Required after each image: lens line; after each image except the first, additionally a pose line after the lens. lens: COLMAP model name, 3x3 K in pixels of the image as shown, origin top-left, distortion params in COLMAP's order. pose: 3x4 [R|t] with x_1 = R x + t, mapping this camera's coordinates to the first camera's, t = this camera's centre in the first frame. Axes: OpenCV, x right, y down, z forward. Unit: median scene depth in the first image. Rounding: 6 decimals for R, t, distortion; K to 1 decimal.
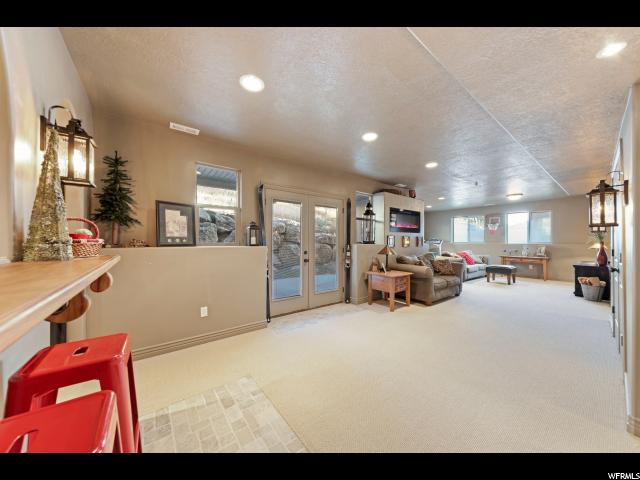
lens RADIAL K [[221.1, 0, 319.2], [0, 221.1, 236.8], [0, 0, 1]] dist [-0.000004, 0.000009]
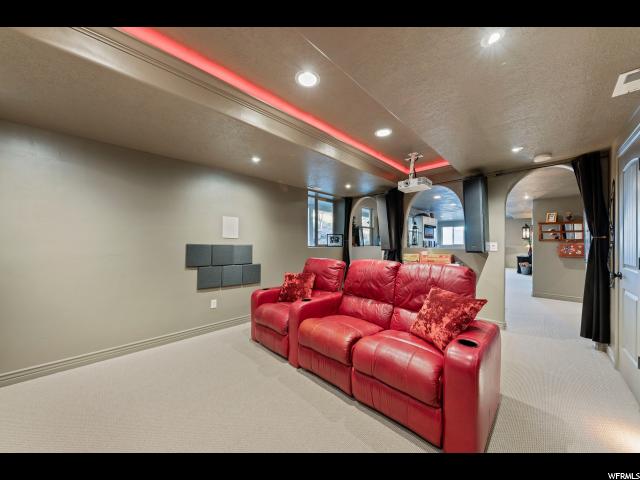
lens RADIAL K [[222.2, 0, 320.8], [0, 222.2, 243.4], [0, 0, 1]] dist [0.000443, 0.000034]
pose [[0.991703, -0.001675, 0.128536, -0.566604], [-0.000405, 0.999869, 0.016153, -0.009707], [-0.128547, -0.016071, 0.991573, -0.498880]]
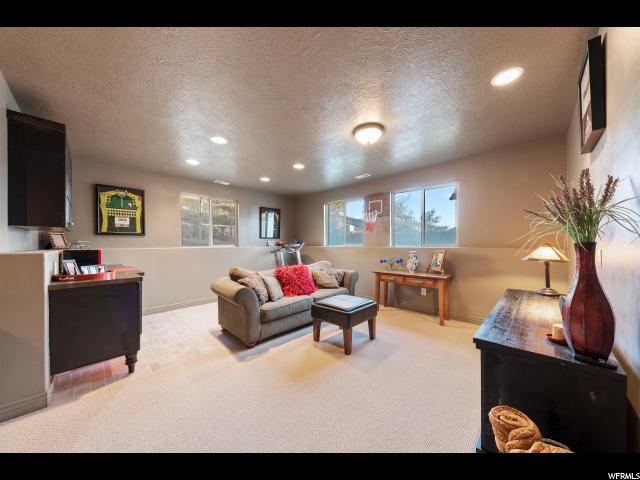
lens RADIAL K [[222.2, 0, 320.8], [0, 222.2, 243.4], [0, 0, 1]] dist [0.000443, 0.000034]
pose [[0.985790, -0.004475, 0.167923, 0.734031], [0.001721, 0.999862, 0.016544, 0.015577], [-0.167974, -0.016020, 0.985661, 0.615605]]
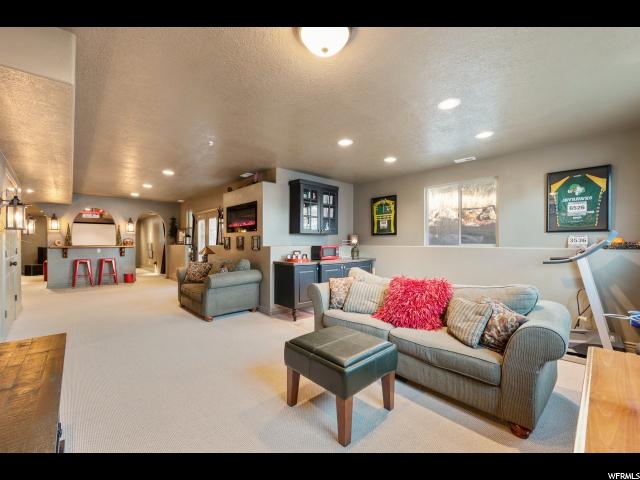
lens RADIAL K [[263.0, 0, 319.9], [0, 263.0, 243.5], [0, 0, 1]] dist [0.001018, 0.000031]
pose [[0.091405, 0.003743, -0.995807, 1.189438], [0.011567, 0.999921, 0.004820, 0.024126], [0.995747, -0.011959, 0.091355, 1.024807]]
